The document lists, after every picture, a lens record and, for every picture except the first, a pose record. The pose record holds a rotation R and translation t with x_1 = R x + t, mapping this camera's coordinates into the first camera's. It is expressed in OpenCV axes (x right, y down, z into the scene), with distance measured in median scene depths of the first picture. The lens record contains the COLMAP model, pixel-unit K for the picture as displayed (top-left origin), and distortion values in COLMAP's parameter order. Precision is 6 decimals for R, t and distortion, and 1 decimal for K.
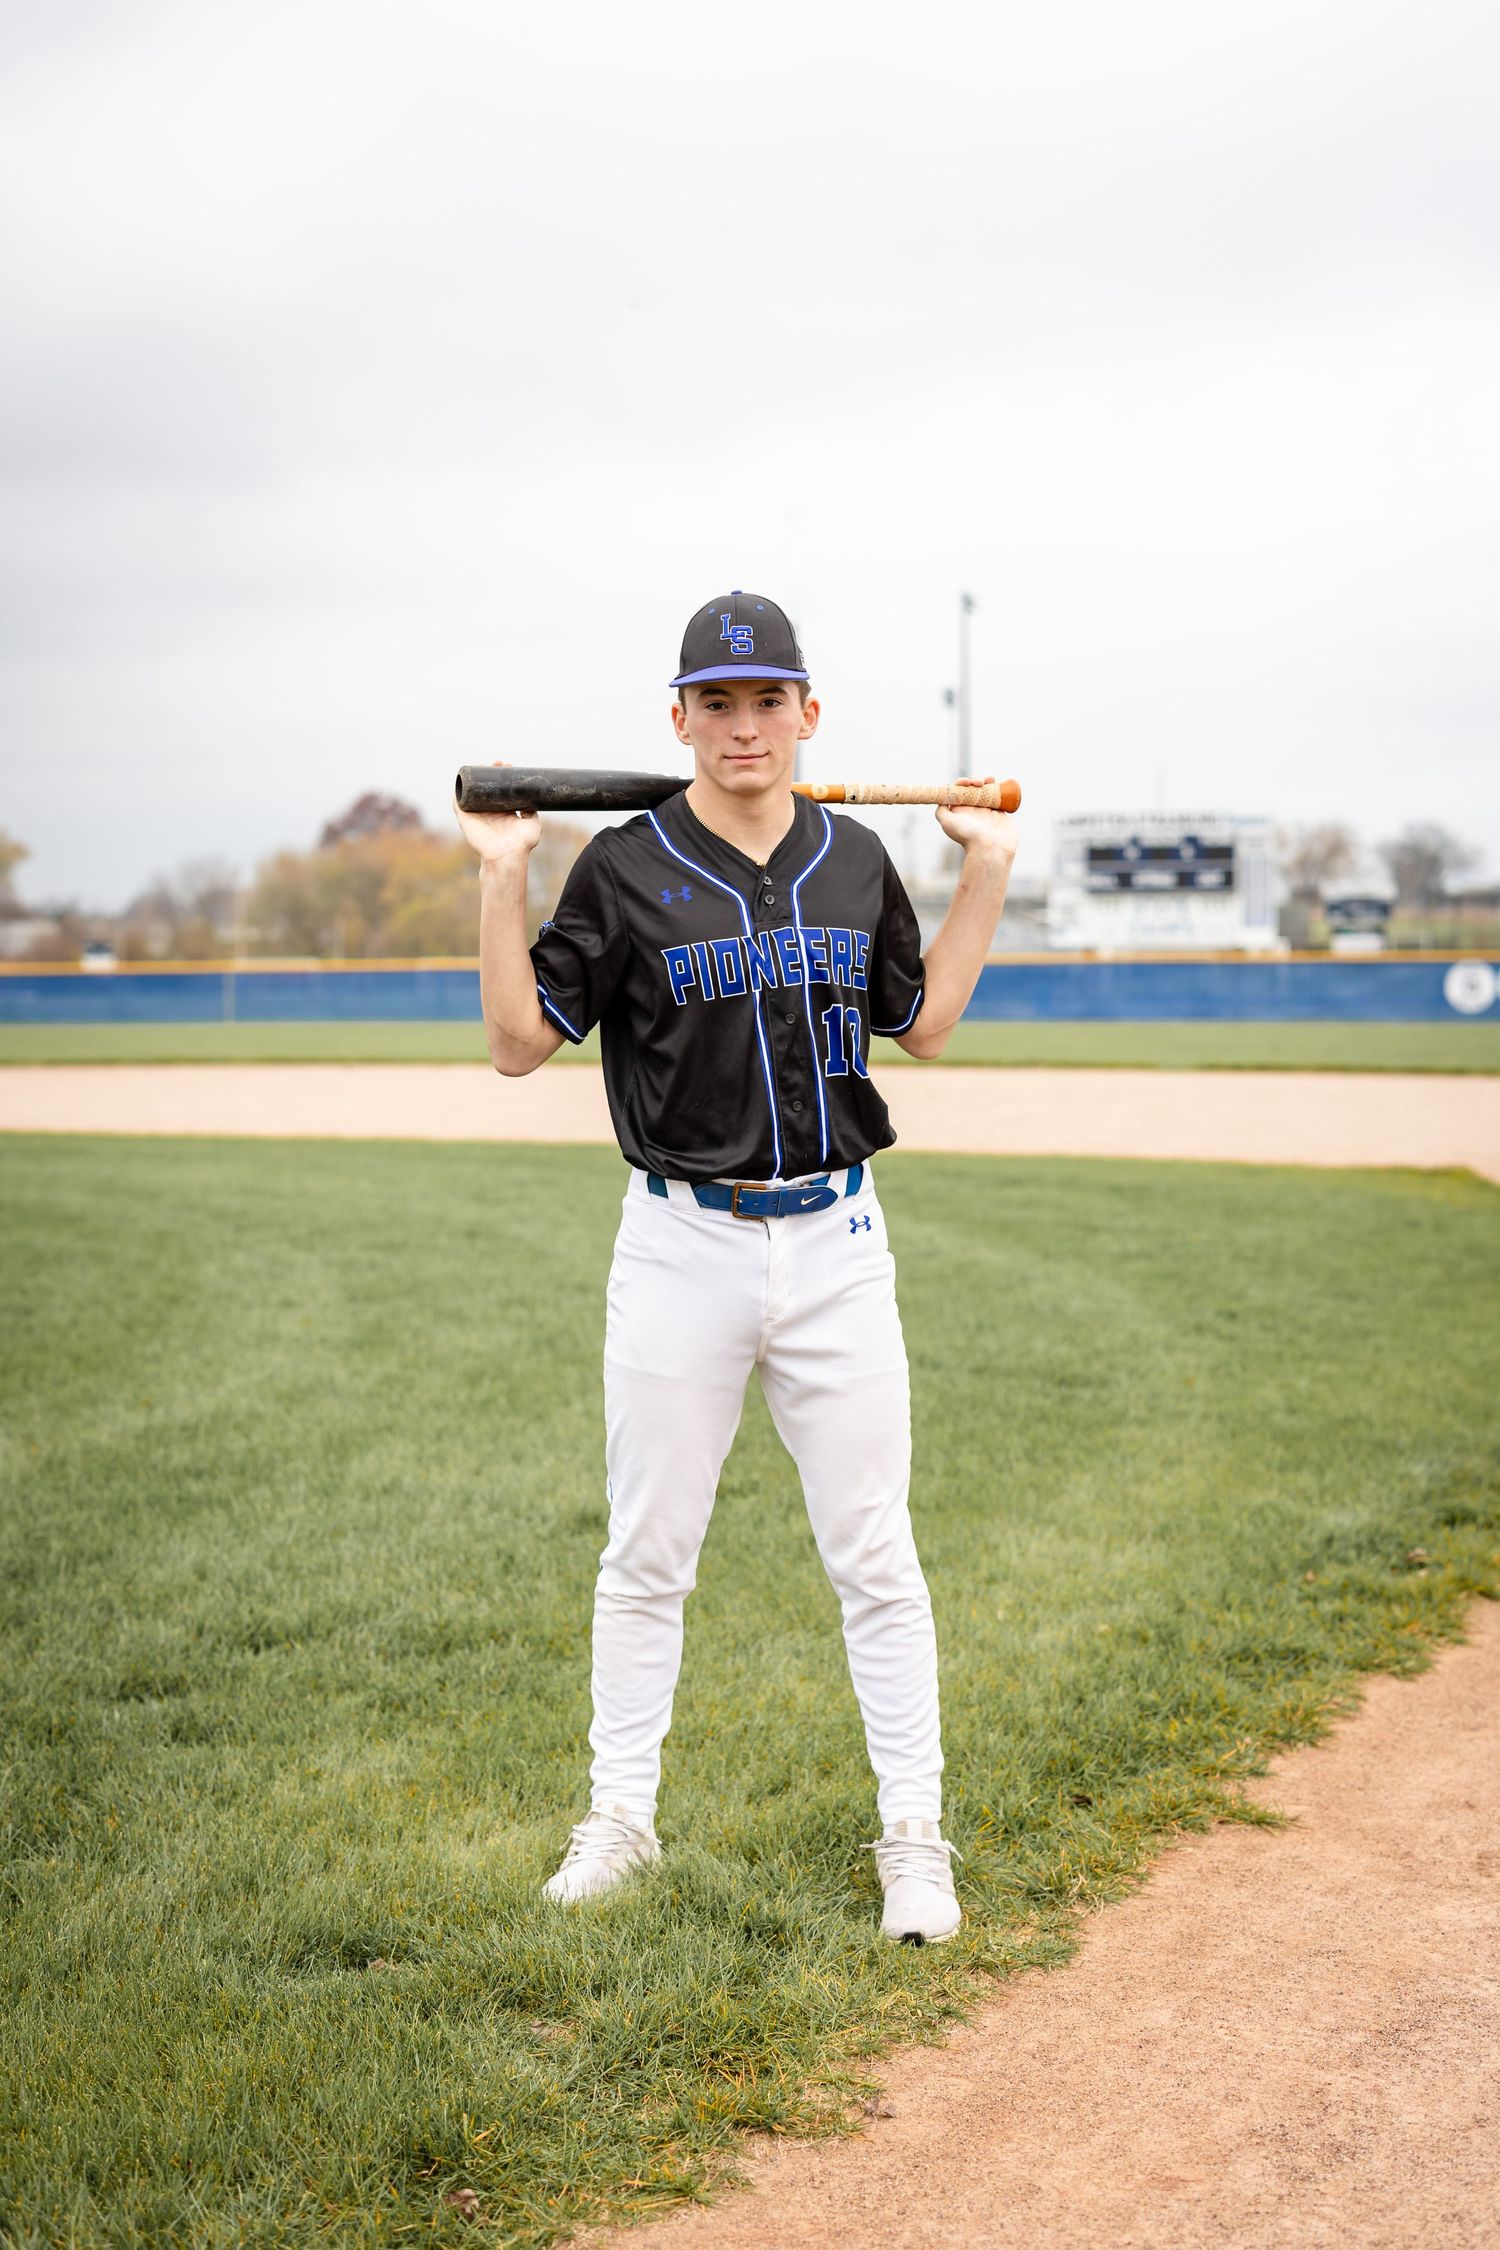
lens RADIAL K [[3507.8, 0, 738.6], [0, 3507.8, 1122.9], [0, 0, 1]] dist [0.066353, 0.000000]
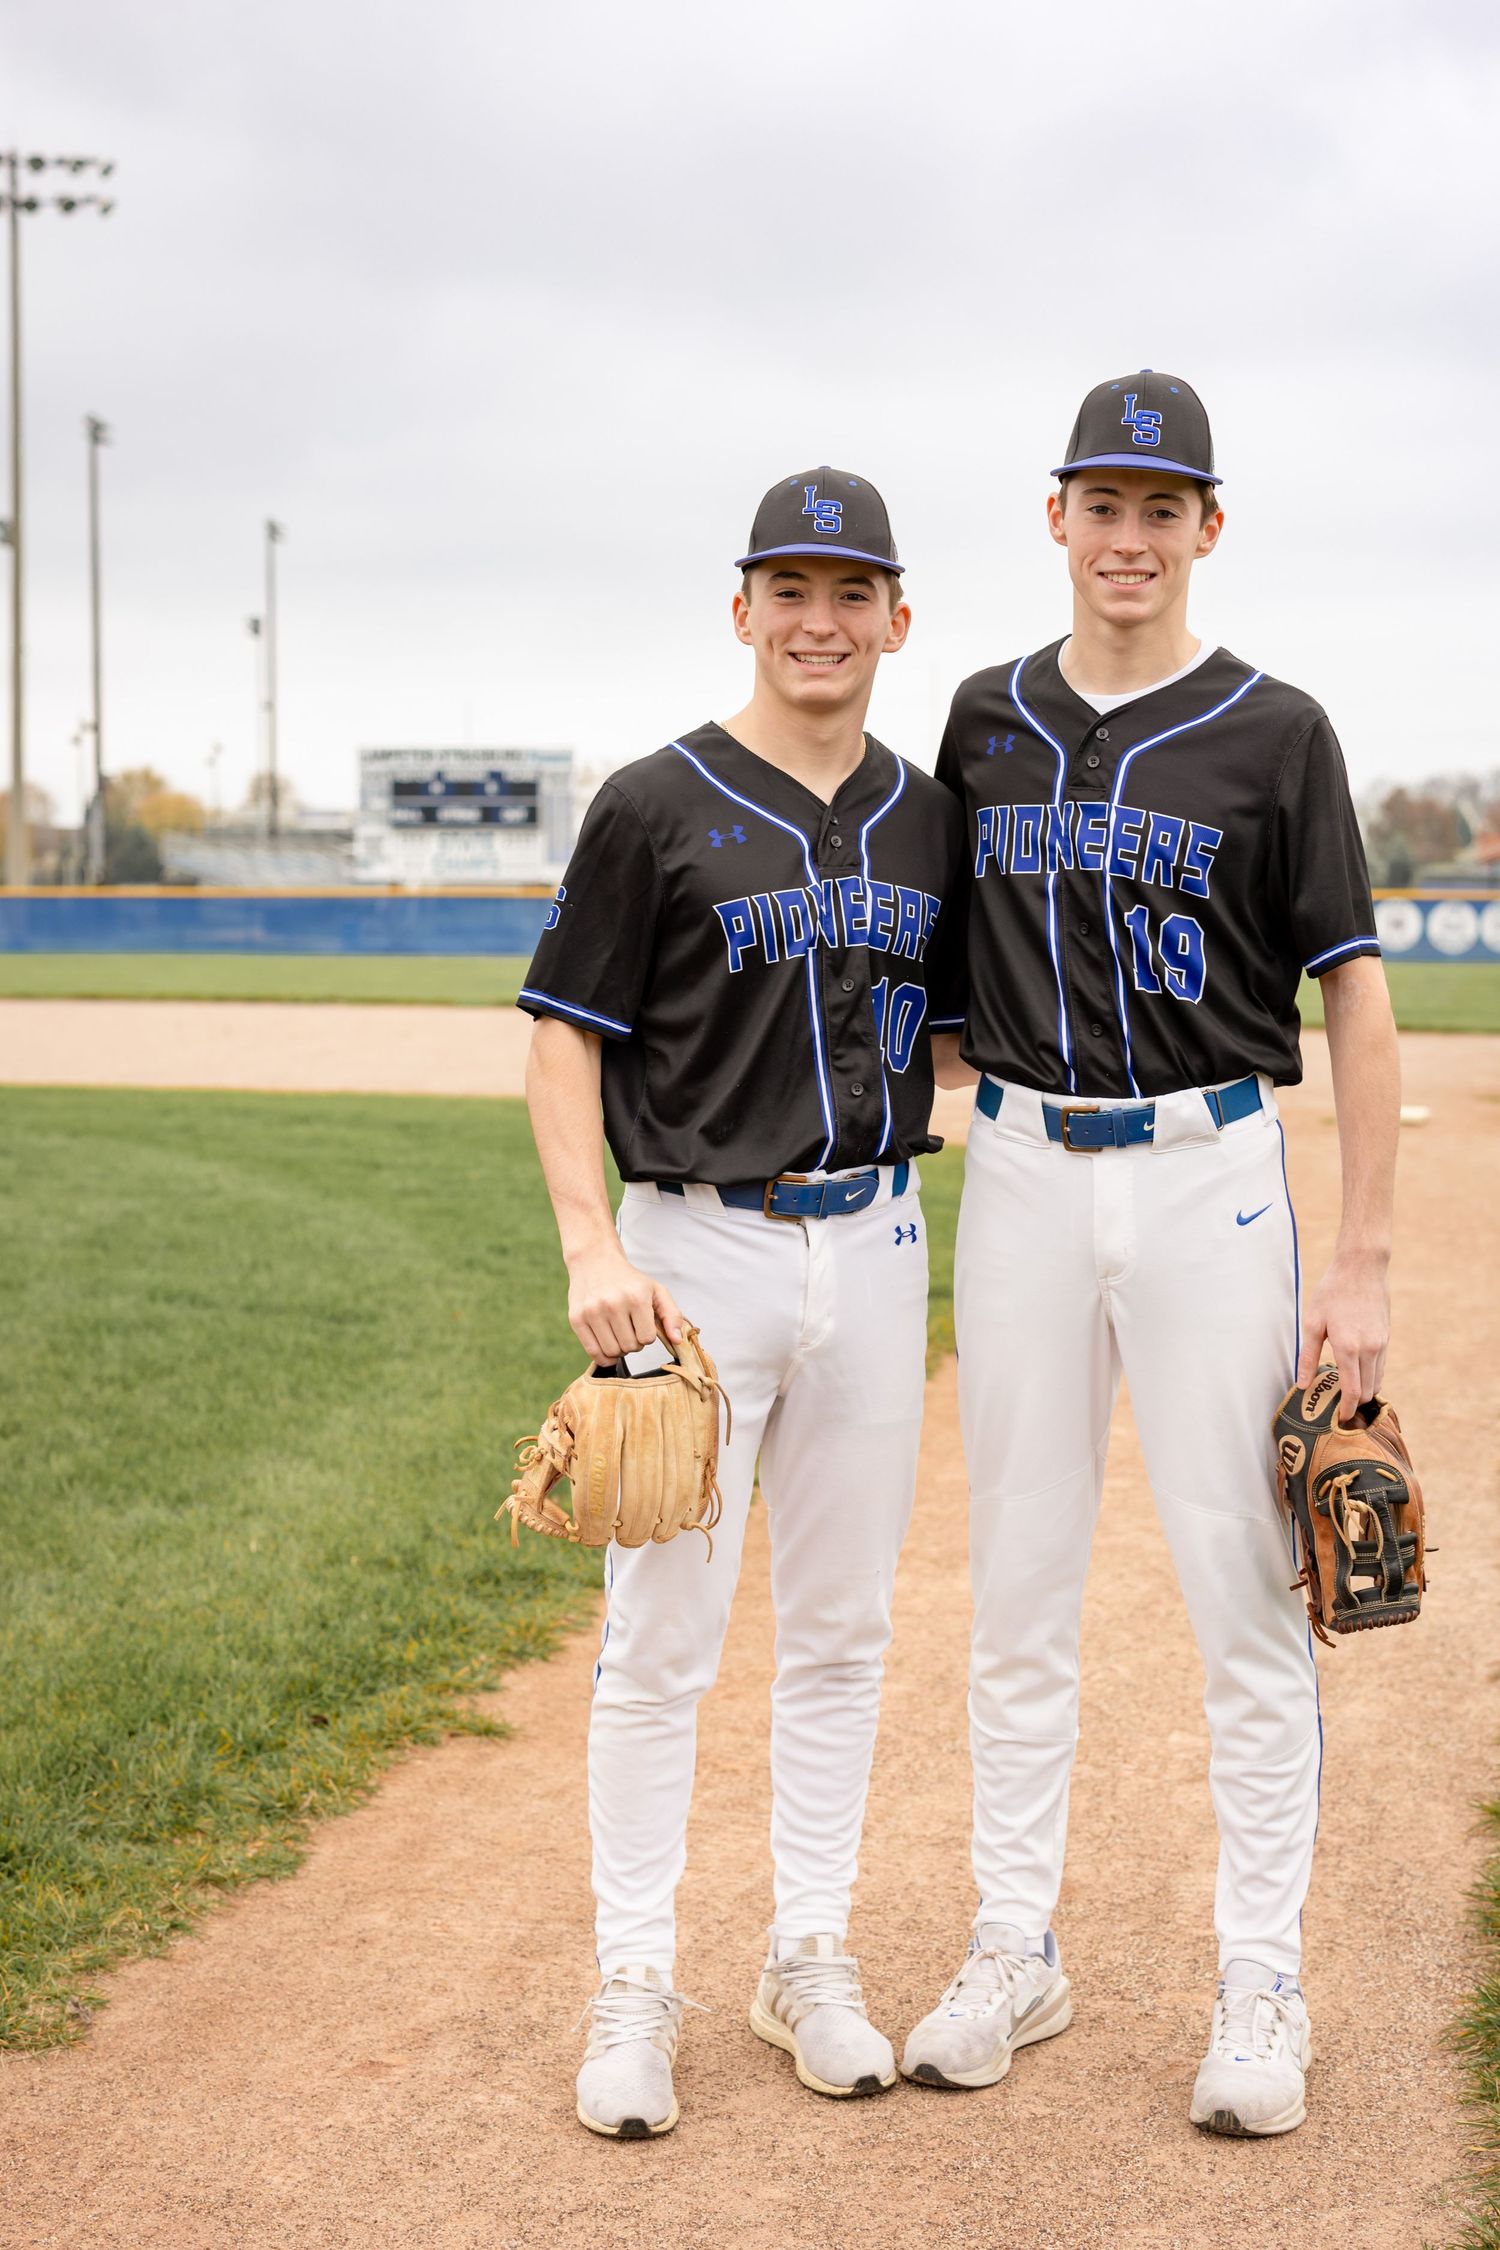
lens RADIAL K [[3507.8, 0, 754.4], [0, 3507.8, 1120.2], [0, 0, 1]] dist [0.066353, 0.000000]
pose [[0.980158, -0.002959, 0.198195, 0.010130], [-0.000756, 0.999826, 0.018664, -0.003160], [-0.198216, -0.018443, 0.979985, -0.027412]]
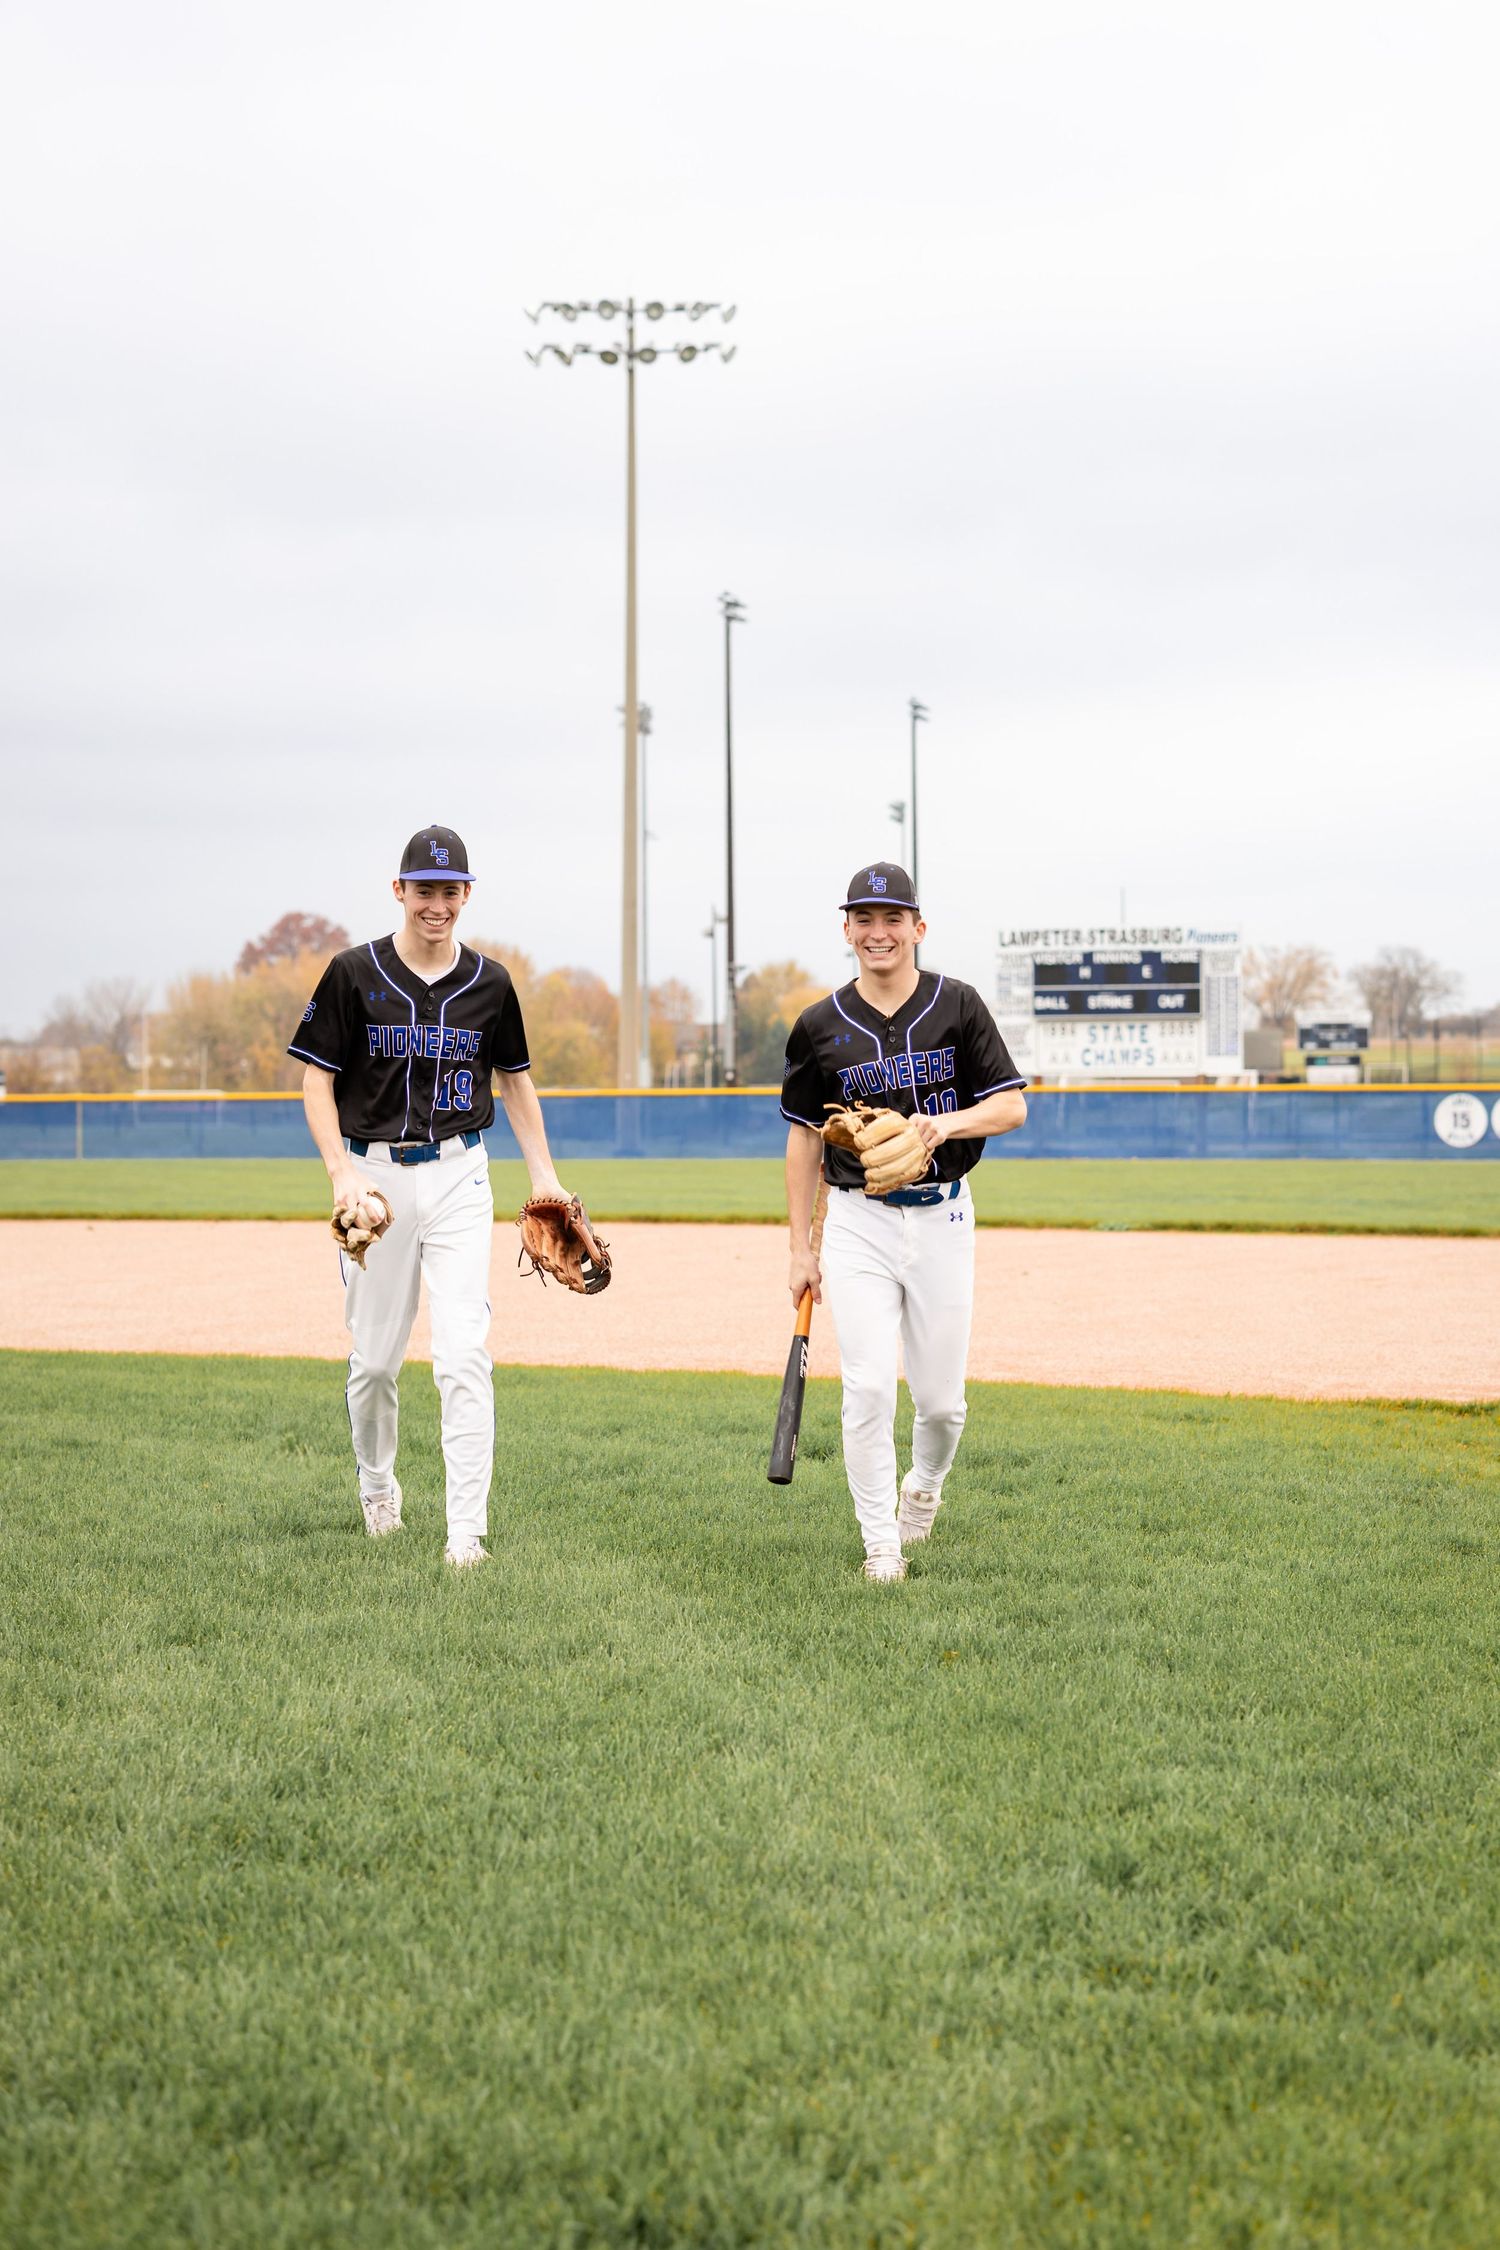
lens RADIAL K [[3507.8, 0, 759.6], [0, 3507.8, 1120.8], [0, 0, 1]] dist [0.066353, 0.000000]
pose [[0.999912, 0.000558, 0.013271, 0.102243], [-0.000061, 0.999302, -0.037363, -0.031517], [-0.013283, 0.037359, 0.999214, 0.632699]]
